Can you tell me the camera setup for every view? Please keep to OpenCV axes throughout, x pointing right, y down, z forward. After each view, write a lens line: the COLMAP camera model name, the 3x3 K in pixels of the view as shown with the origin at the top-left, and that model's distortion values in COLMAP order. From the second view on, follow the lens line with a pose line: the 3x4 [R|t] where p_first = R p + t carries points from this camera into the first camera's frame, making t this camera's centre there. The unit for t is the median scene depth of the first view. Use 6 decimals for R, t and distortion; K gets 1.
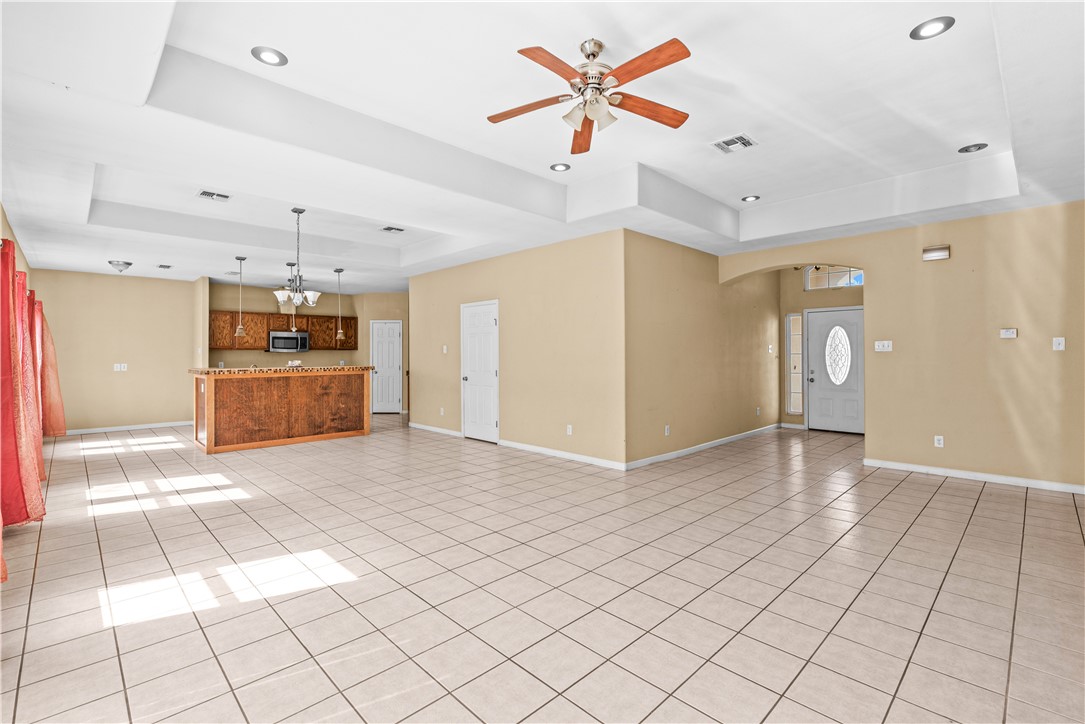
lens RADIAL K [[488.8, 0, 536.1], [0, 488.8, 354.6], [0, 0, 1]] dist [0.003368, 0.000424]
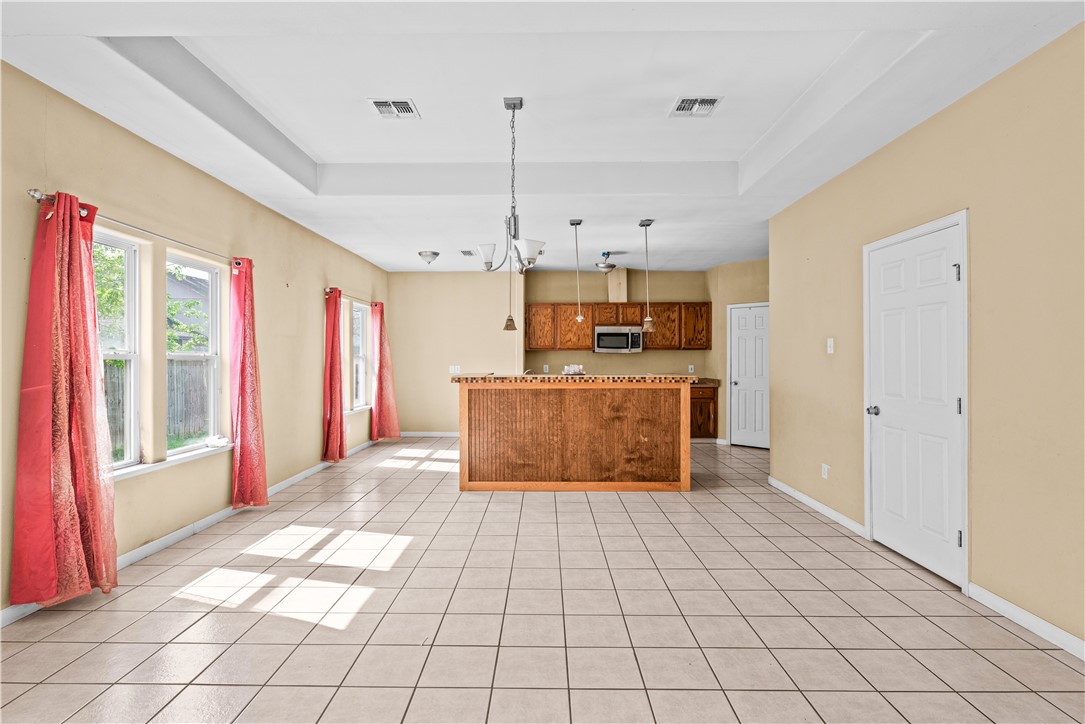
lens RADIAL K [[528.7, 0, 537.5], [0, 528.7, 356.8], [0, 0, 1]] dist [0.000863, 0.000206]
pose [[0.710291, 0.002347, -0.703904, -0.022674], [-0.002296, 0.999997, 0.001017, 0.000344], [0.703904, 0.000894, 0.710294, 0.432129]]
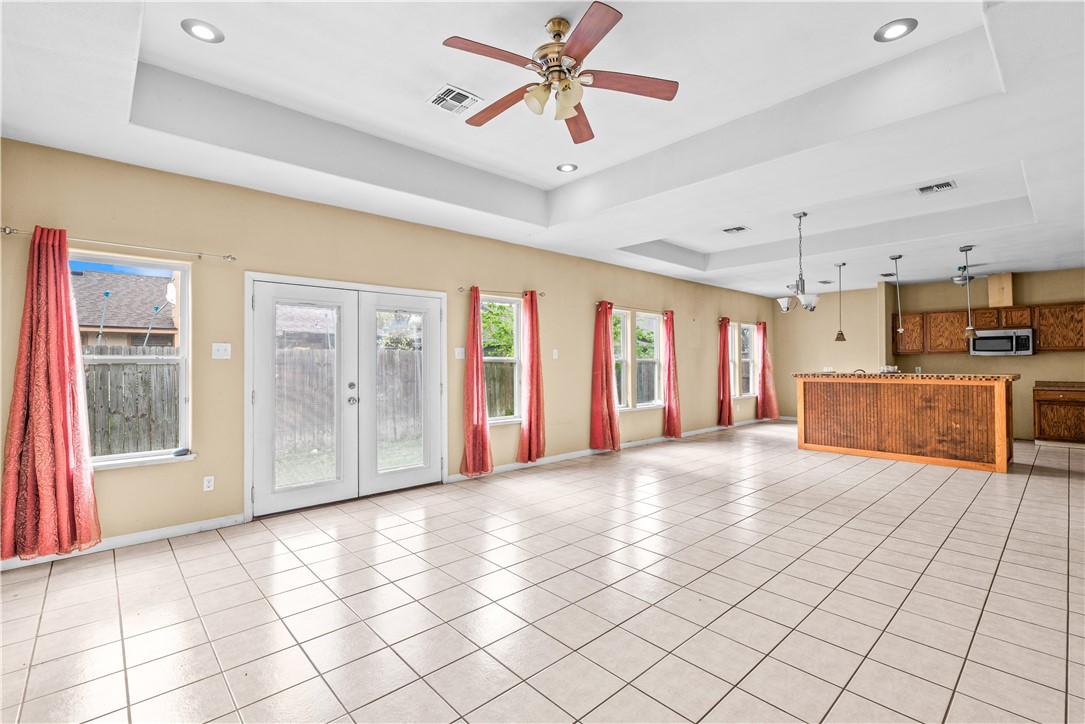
lens RADIAL K [[488.8, 0, 543.8], [0, 488.8, 360.0], [0, 0, 1]] dist [0.003368, 0.000424]
pose [[-0.015650, -0.000153, -0.999878, 0.383659], [0.004465, 0.999990, -0.000223, -0.001147], [0.999868, -0.004468, -0.015649, 0.365558]]
